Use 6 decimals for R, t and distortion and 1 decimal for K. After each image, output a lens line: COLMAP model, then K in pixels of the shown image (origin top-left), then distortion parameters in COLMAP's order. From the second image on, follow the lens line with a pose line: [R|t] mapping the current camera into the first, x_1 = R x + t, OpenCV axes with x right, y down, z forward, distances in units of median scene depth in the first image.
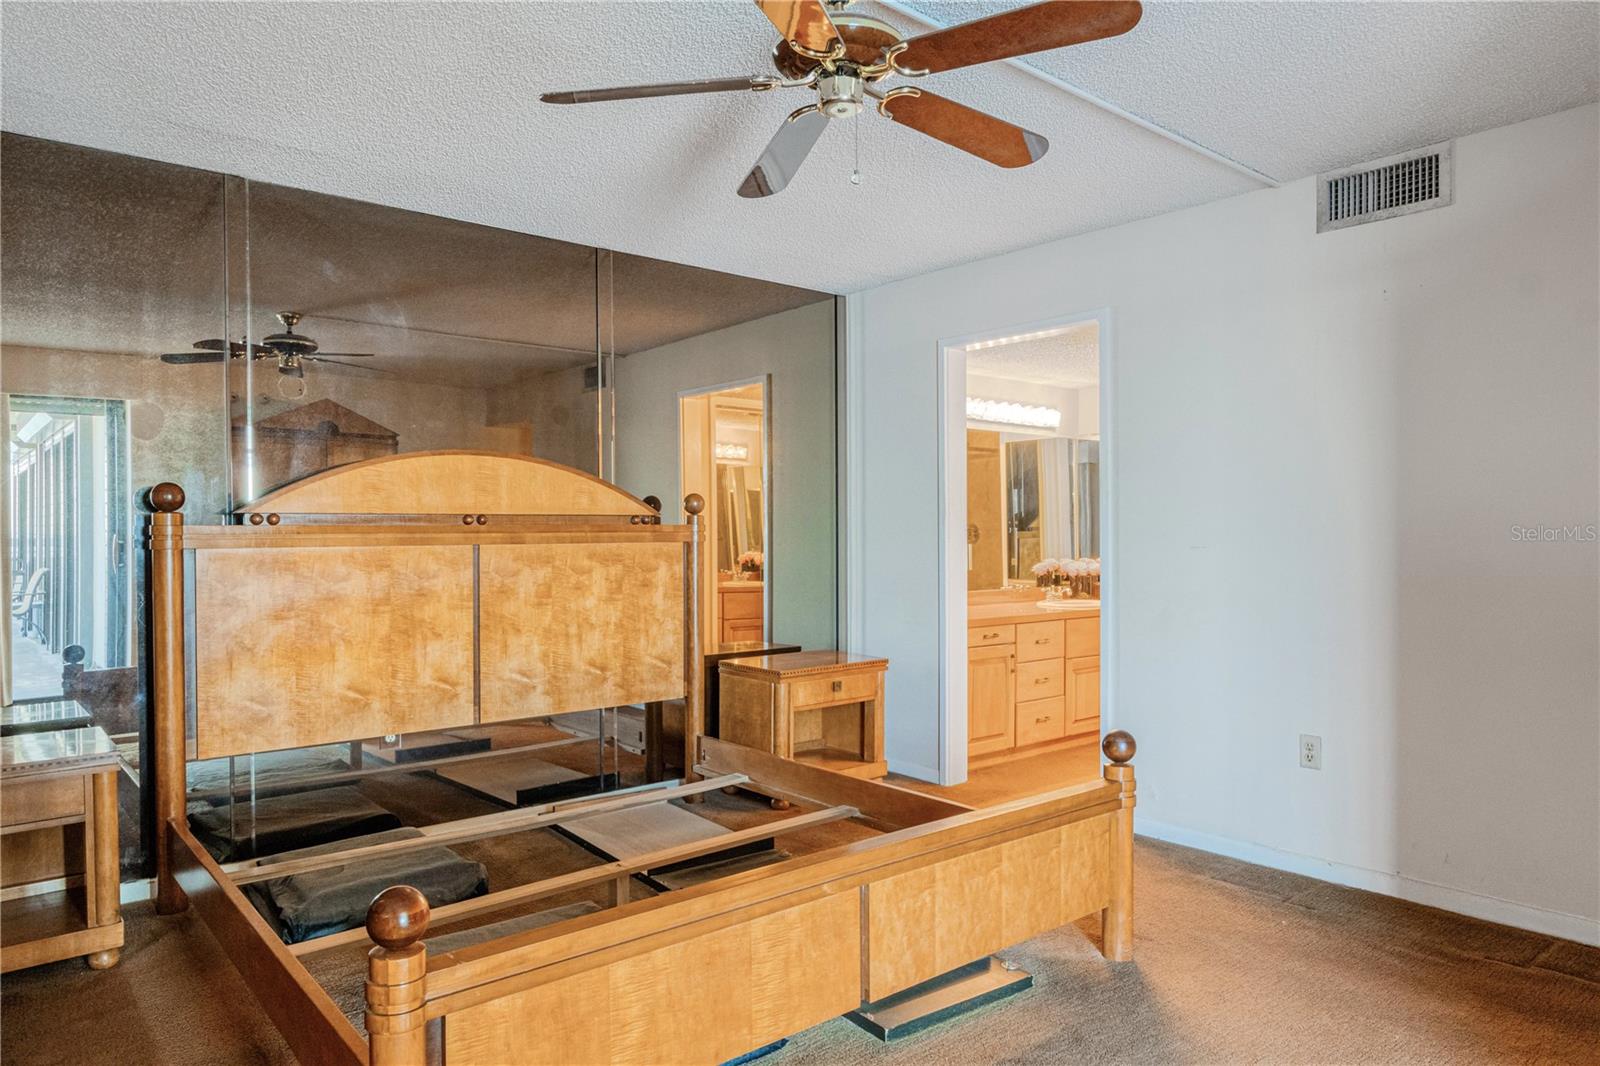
lens RADIAL K [[1051.1, 0, 801.3], [0, 1051.1, 534.6], [0, 0, 1]] dist [-0.016884, 0.013957]
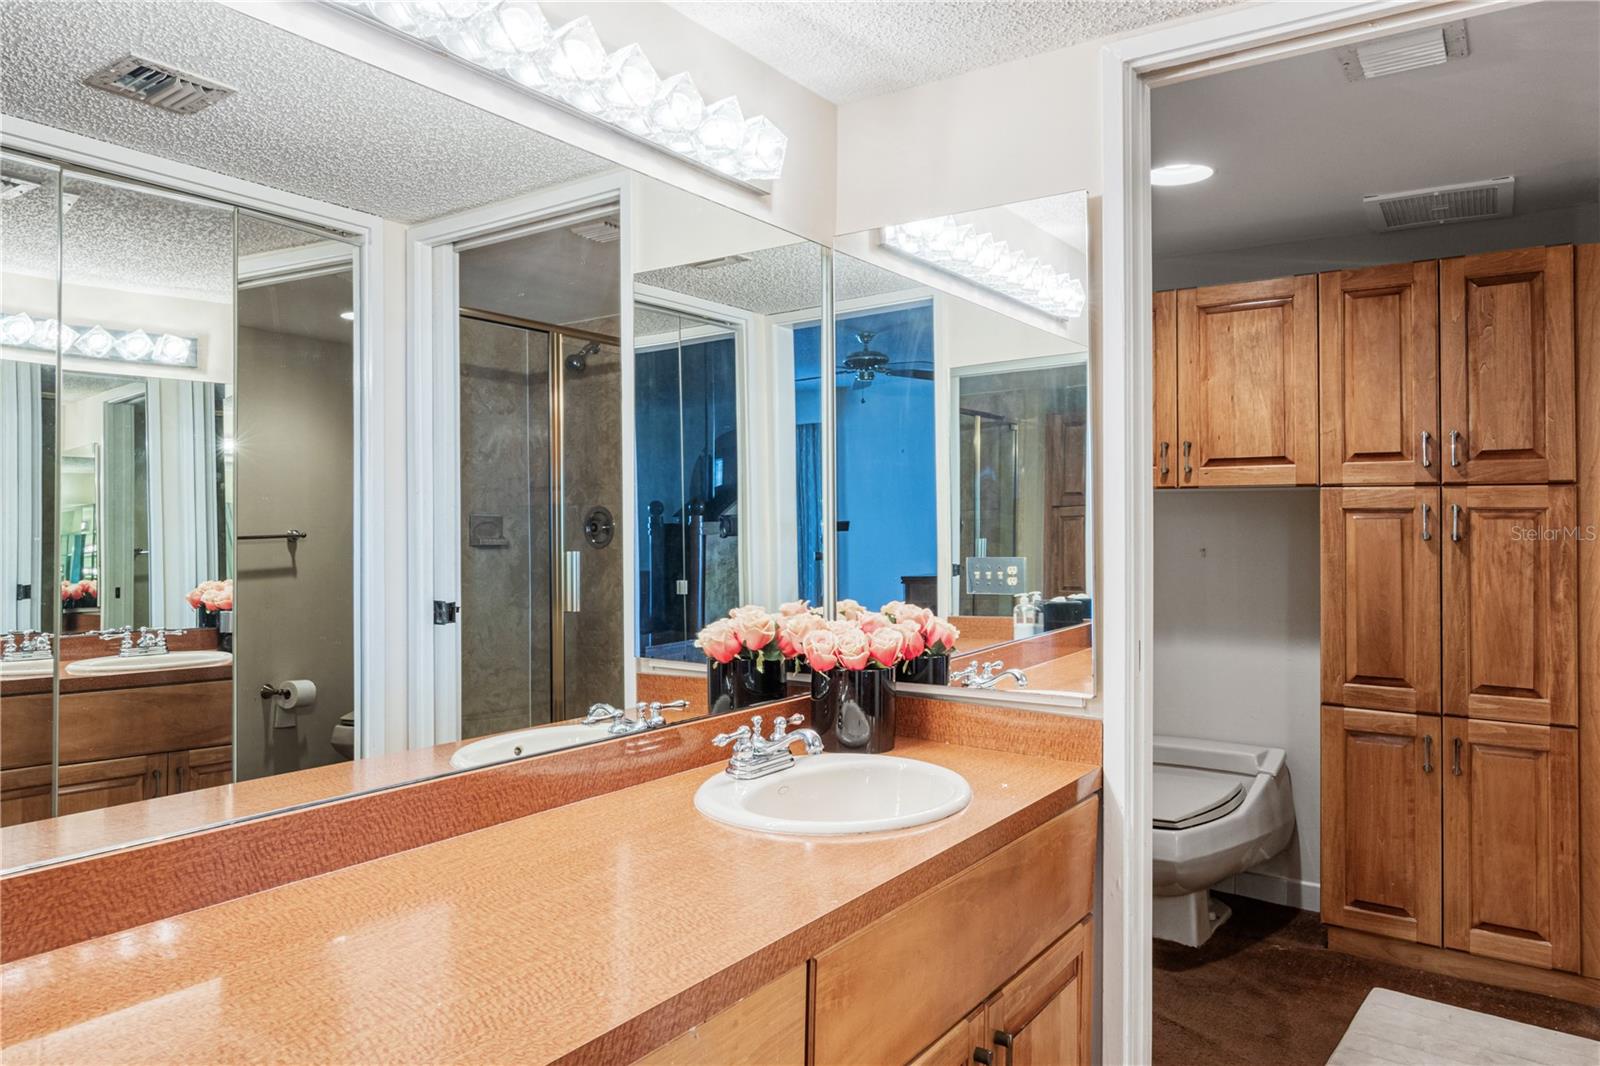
lens RADIAL K [[1051.1, 0, 799.8], [0, 1051.1, 528.9], [0, 0, 1]] dist [-0.016884, 0.013957]
pose [[0.964900, 0.001479, 0.262615, 0.166103], [-0.002665, 0.999988, 0.004158, -0.002709], [-0.262606, -0.004712, 0.964892, 0.683263]]
